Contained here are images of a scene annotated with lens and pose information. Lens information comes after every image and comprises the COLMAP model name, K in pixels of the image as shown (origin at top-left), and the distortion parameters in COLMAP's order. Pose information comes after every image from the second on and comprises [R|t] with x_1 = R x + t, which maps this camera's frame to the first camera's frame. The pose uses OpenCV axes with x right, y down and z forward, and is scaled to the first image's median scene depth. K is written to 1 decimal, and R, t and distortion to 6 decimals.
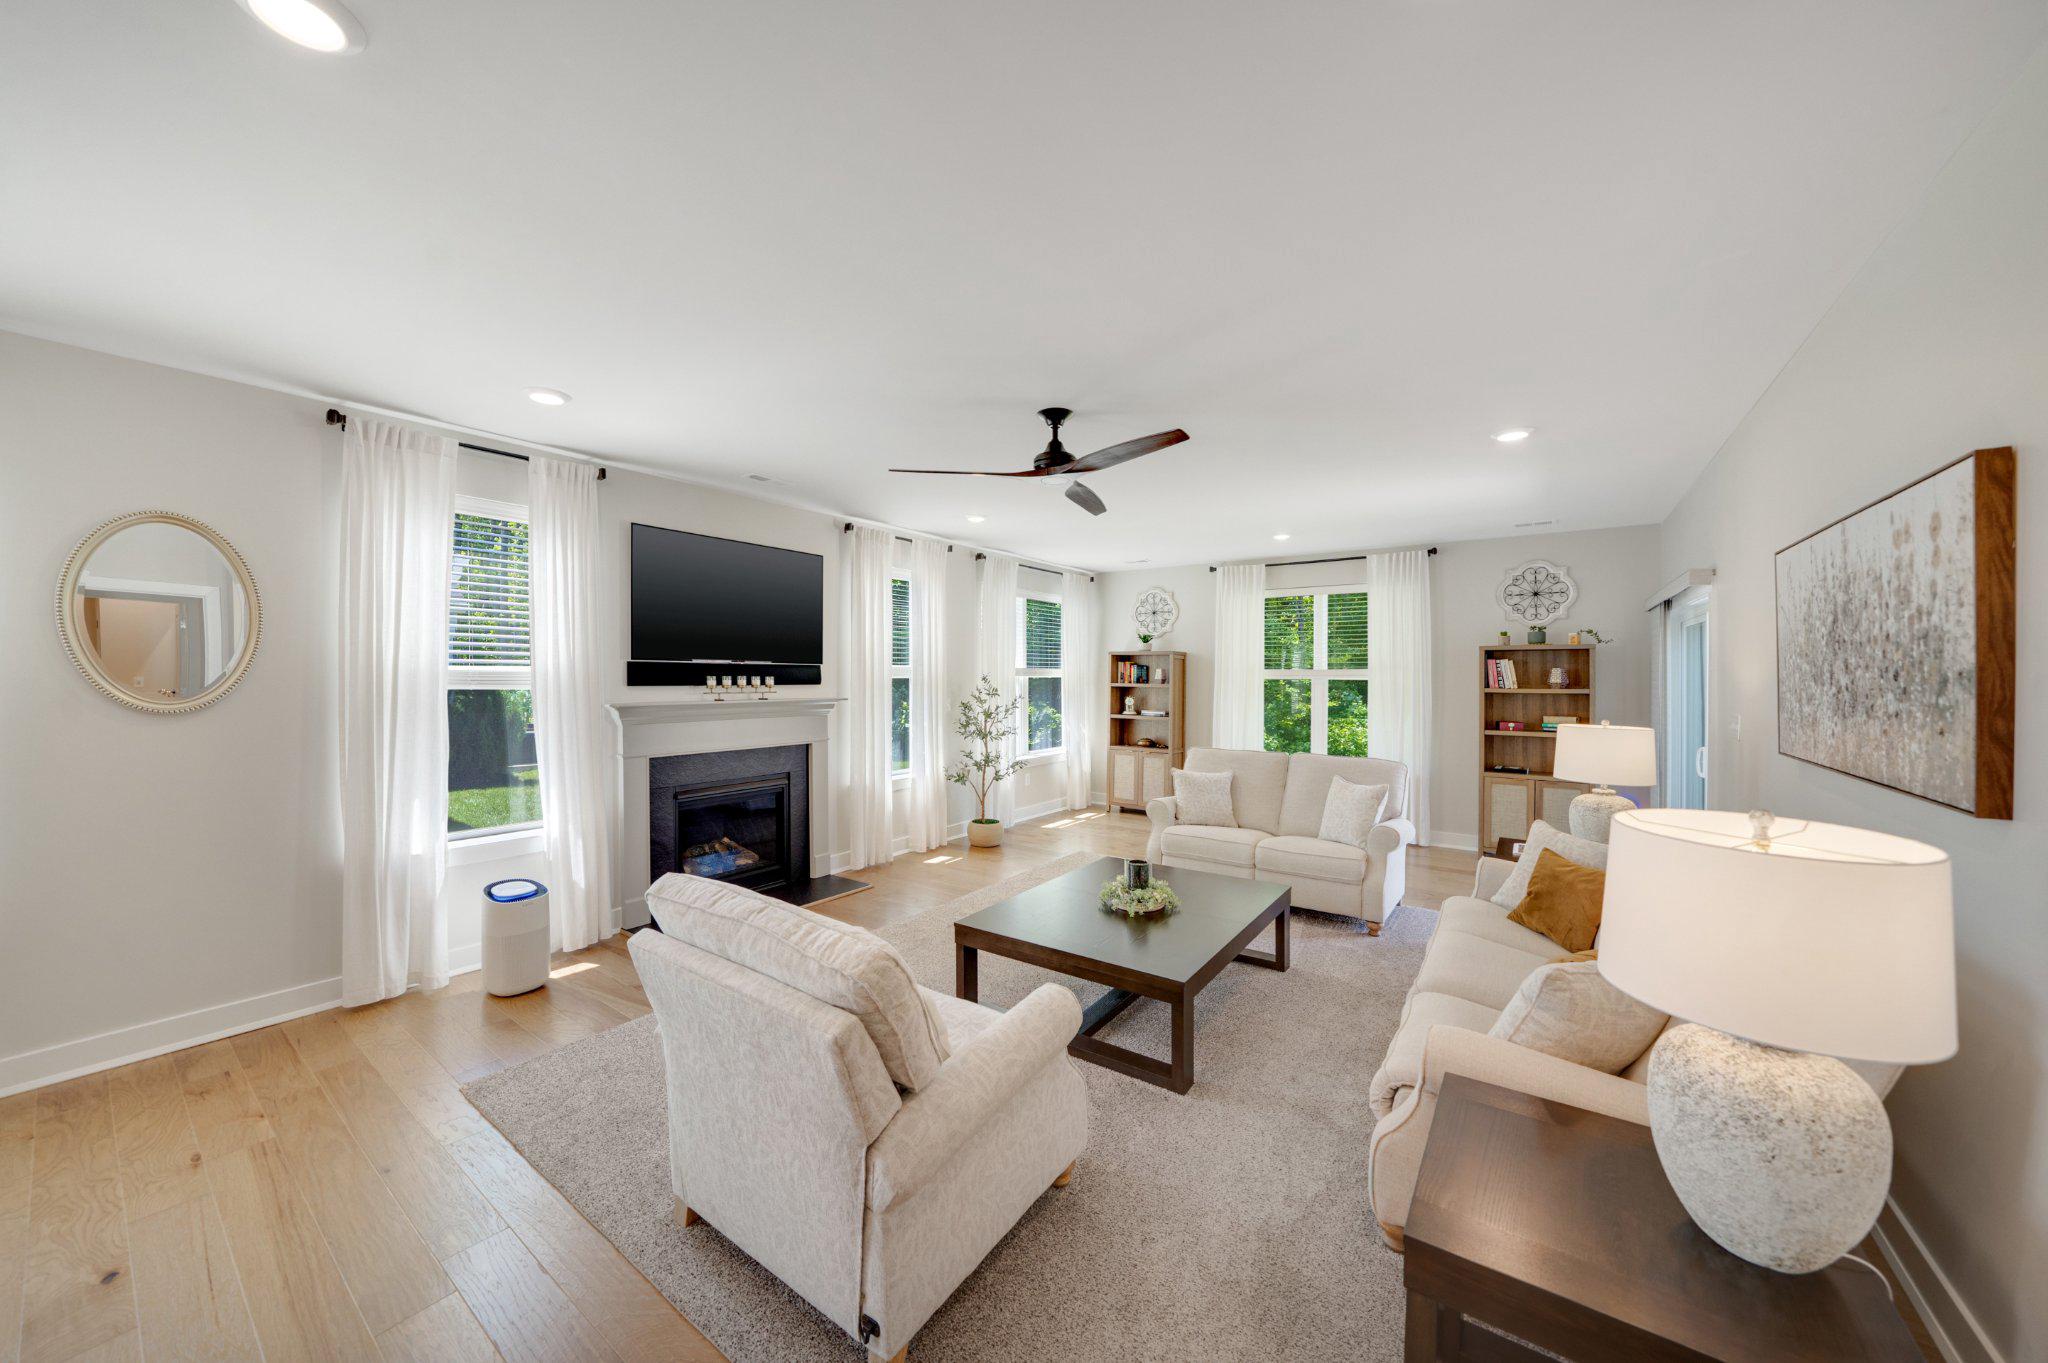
lens RADIAL K [[732.6, 0, 1013.0], [0, 732.6, 678.3], [0, 0, 1]] dist [0.000428, 0.000135]
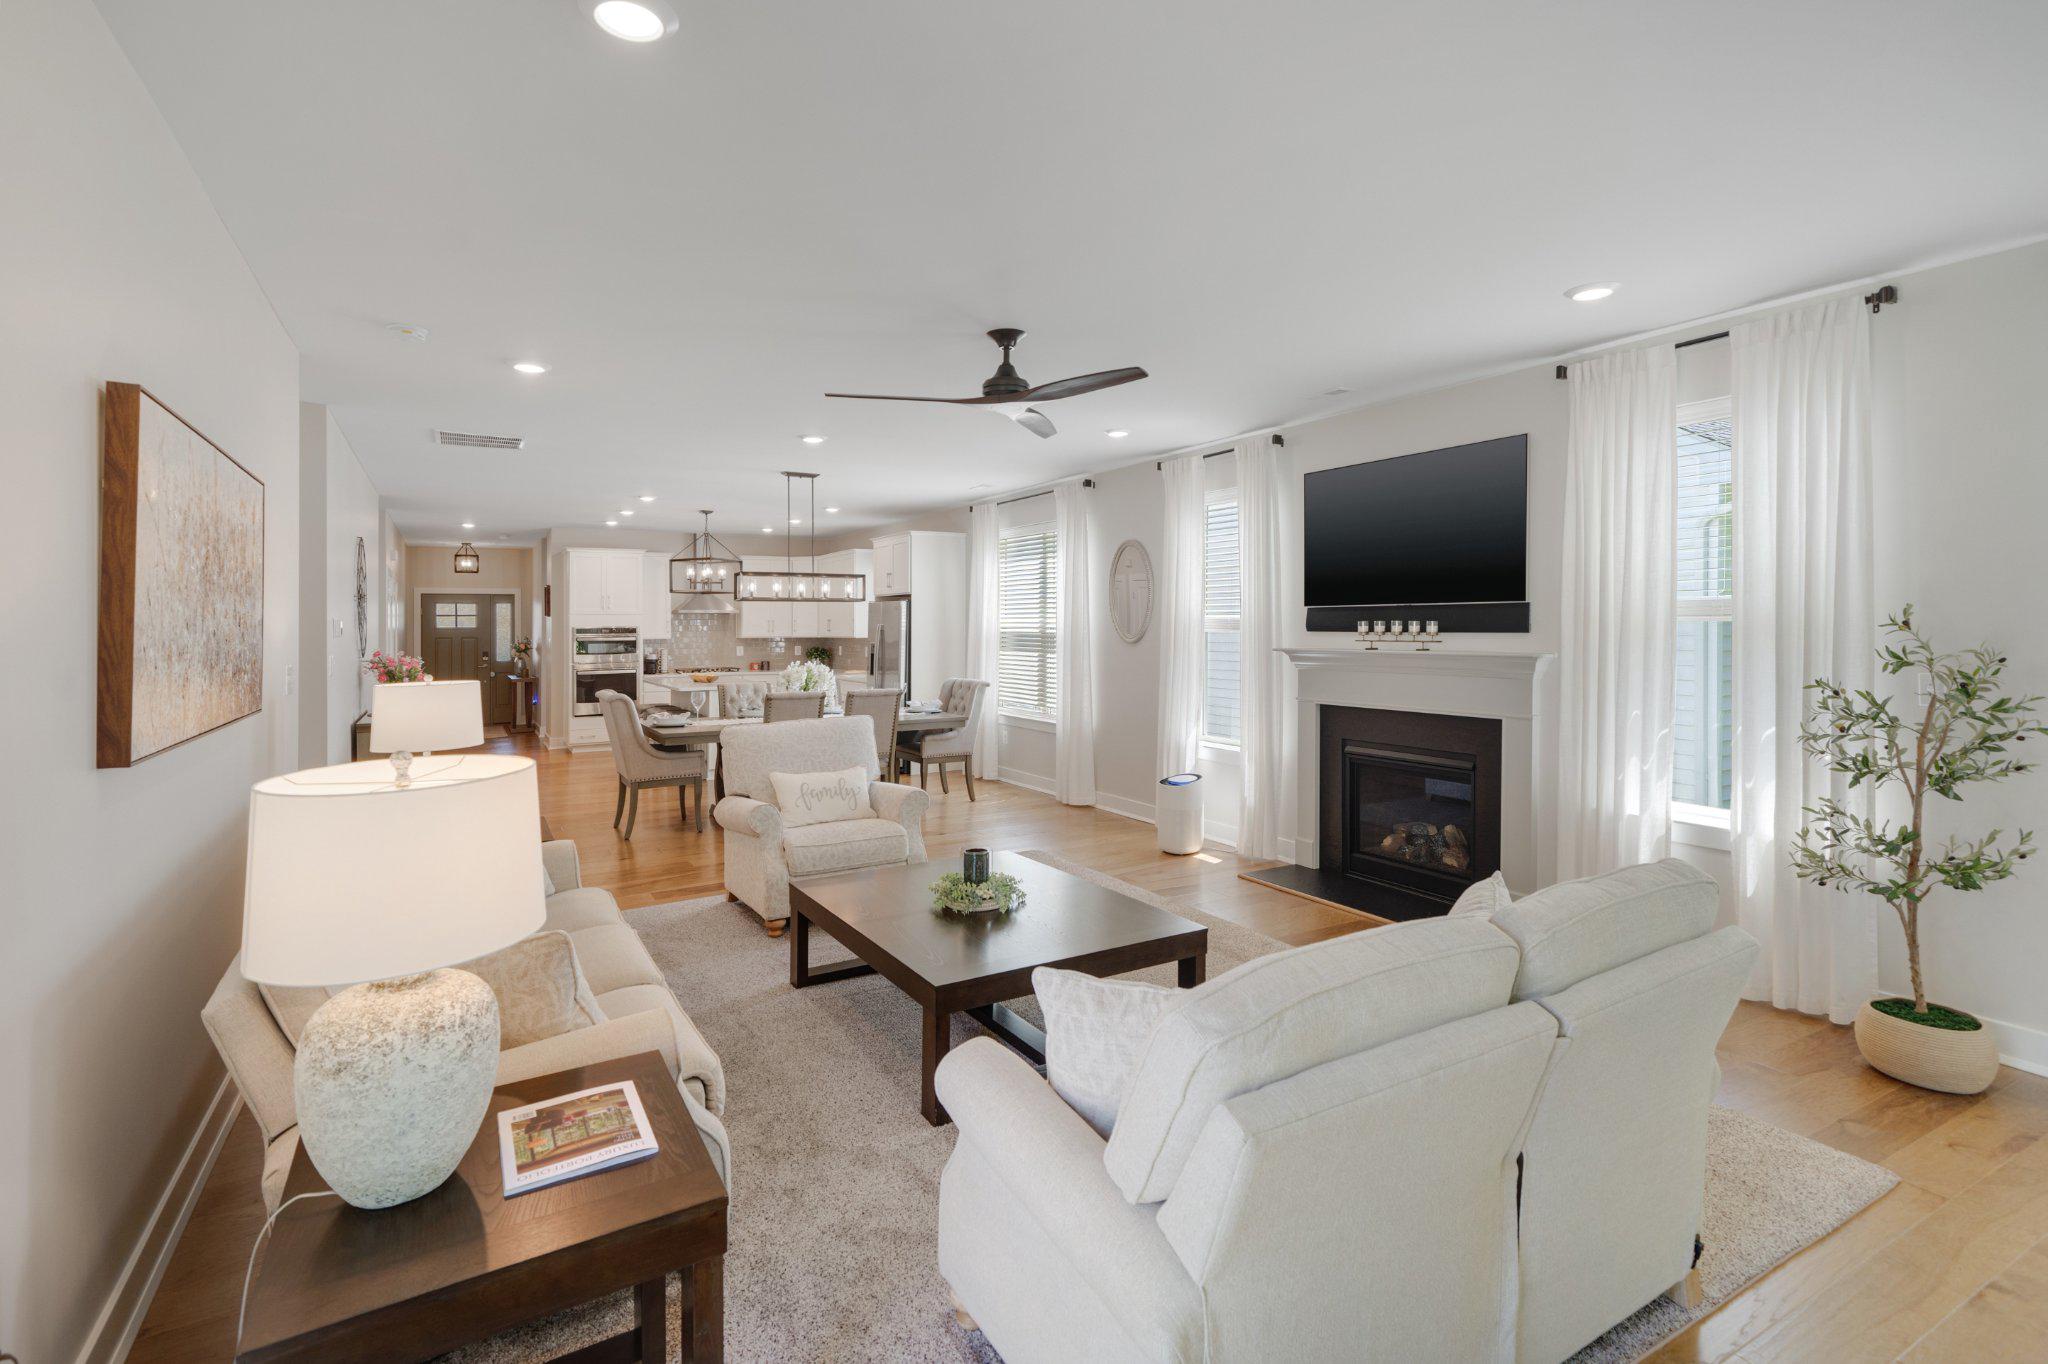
lens RADIAL K [[982.2, 0, 1027.3], [0, 982.2, 629.0], [0, 0, 1]] dist [0.002415, 0.000109]
pose [[-0.410819, 0.002874, -0.911712, 0.638165], [0.002048, 0.999995, 0.002229, 0.002230], [0.911714, -0.000951, -0.410823, 0.845782]]
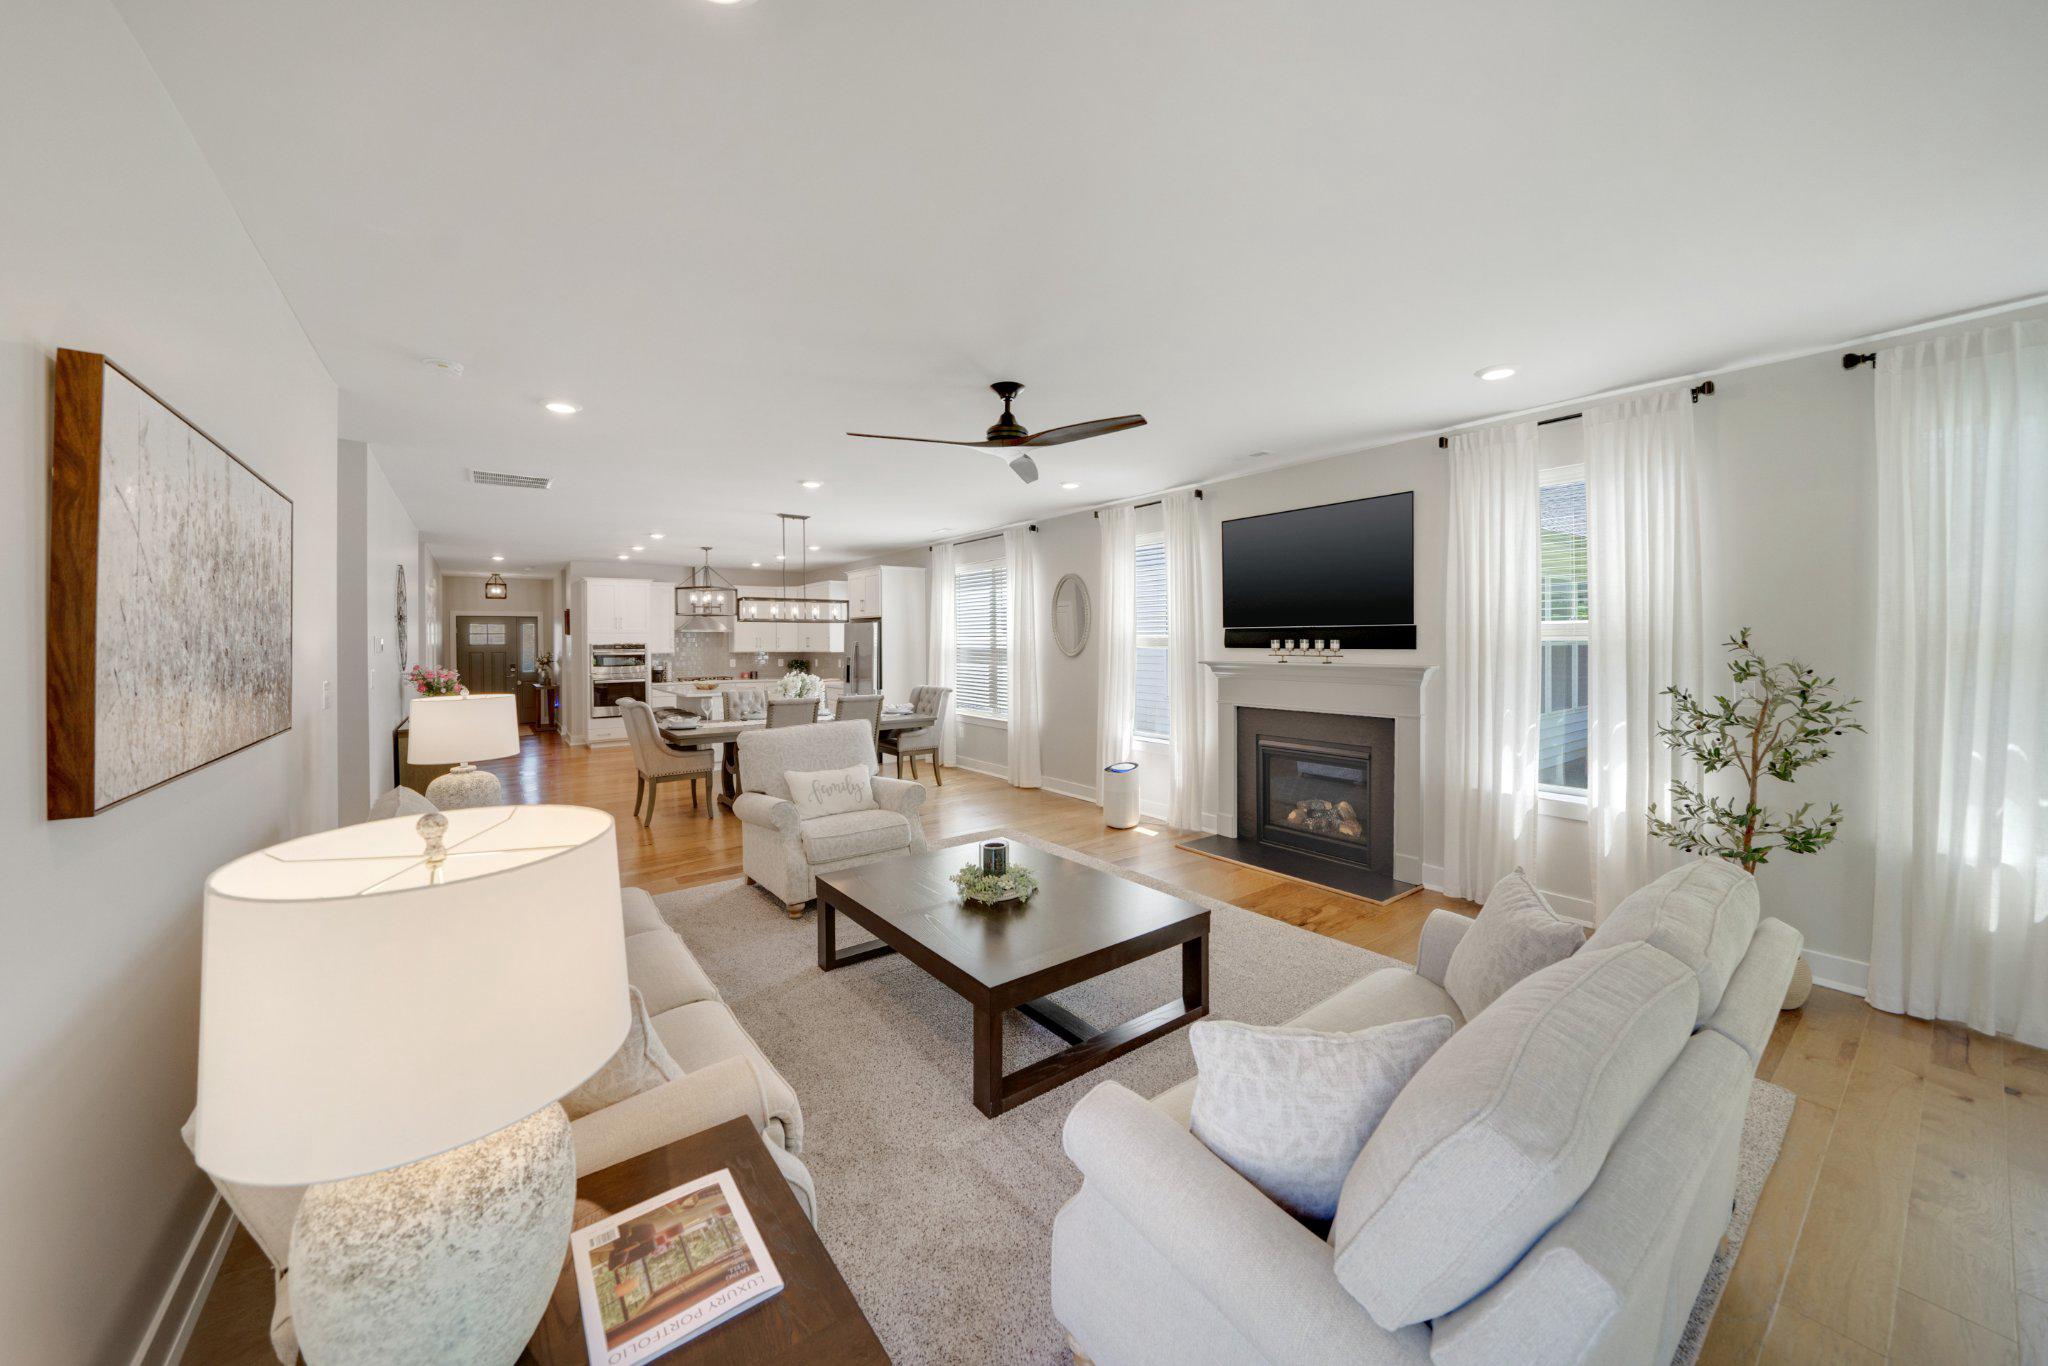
lens RADIAL K [[724.8, 0, 1032.8], [0, 724.8, 654.2], [0, 0, 1]] dist [-0.027241, 0.000312]
pose [[-0.291512, 0.015205, -0.956446, 0.560714], [0.001415, 0.999879, 0.015464, 0.001073], [0.956566, 0.003155, -0.291499, 0.731900]]
